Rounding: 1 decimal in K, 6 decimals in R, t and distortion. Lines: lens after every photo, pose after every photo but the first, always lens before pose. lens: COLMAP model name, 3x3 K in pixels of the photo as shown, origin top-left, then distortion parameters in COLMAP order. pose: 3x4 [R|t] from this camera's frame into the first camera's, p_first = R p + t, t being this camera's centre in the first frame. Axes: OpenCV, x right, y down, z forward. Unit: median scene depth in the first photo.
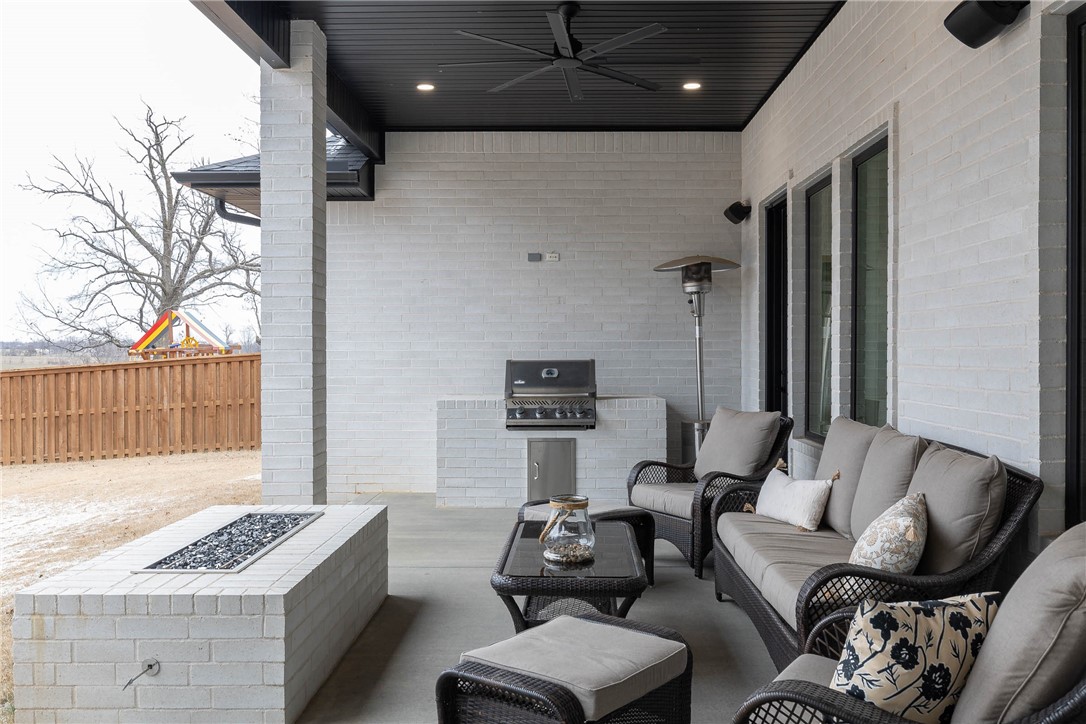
lens RADIAL K [[911.2, 0, 551.3], [0, 911.2, 354.3], [0, 0, 1]] dist [0.003891, 0.000989]
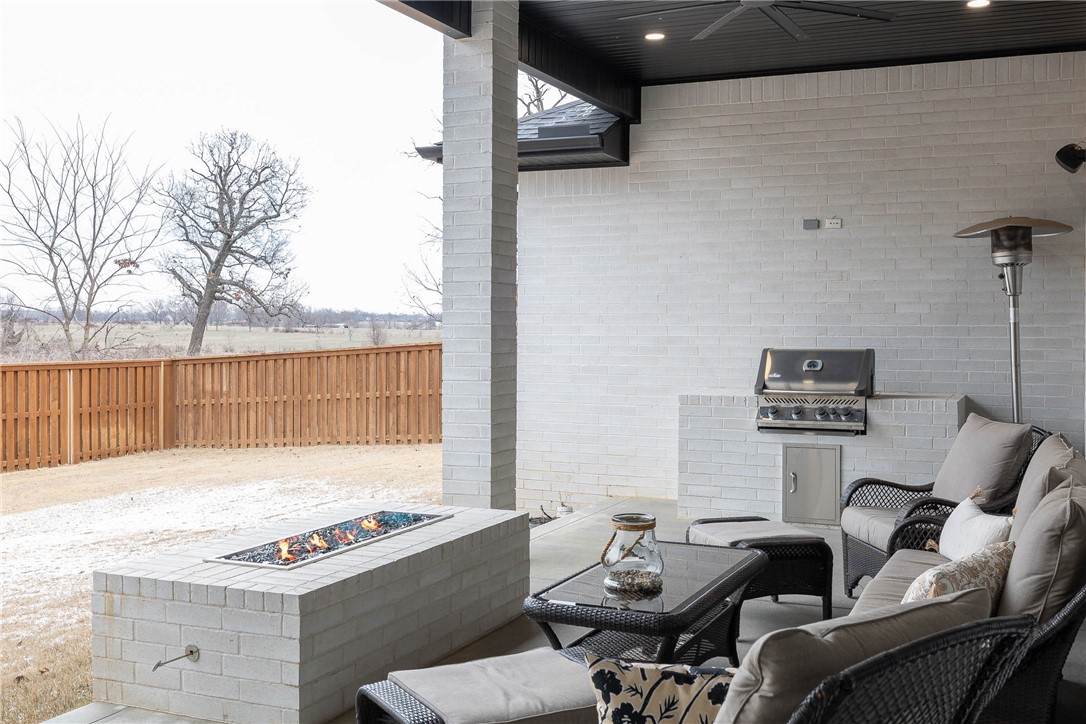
lens RADIAL K [[1092.4, 0, 588.6], [0, 1092.4, 325.1], [0, 0, 1]] dist [0.001899, -0.001201]
pose [[0.931495, 0.004127, -0.363730, 0.164010], [-0.005825, 0.999977, -0.003573, -0.010730], [0.363707, 0.005447, 0.931497, 0.001838]]
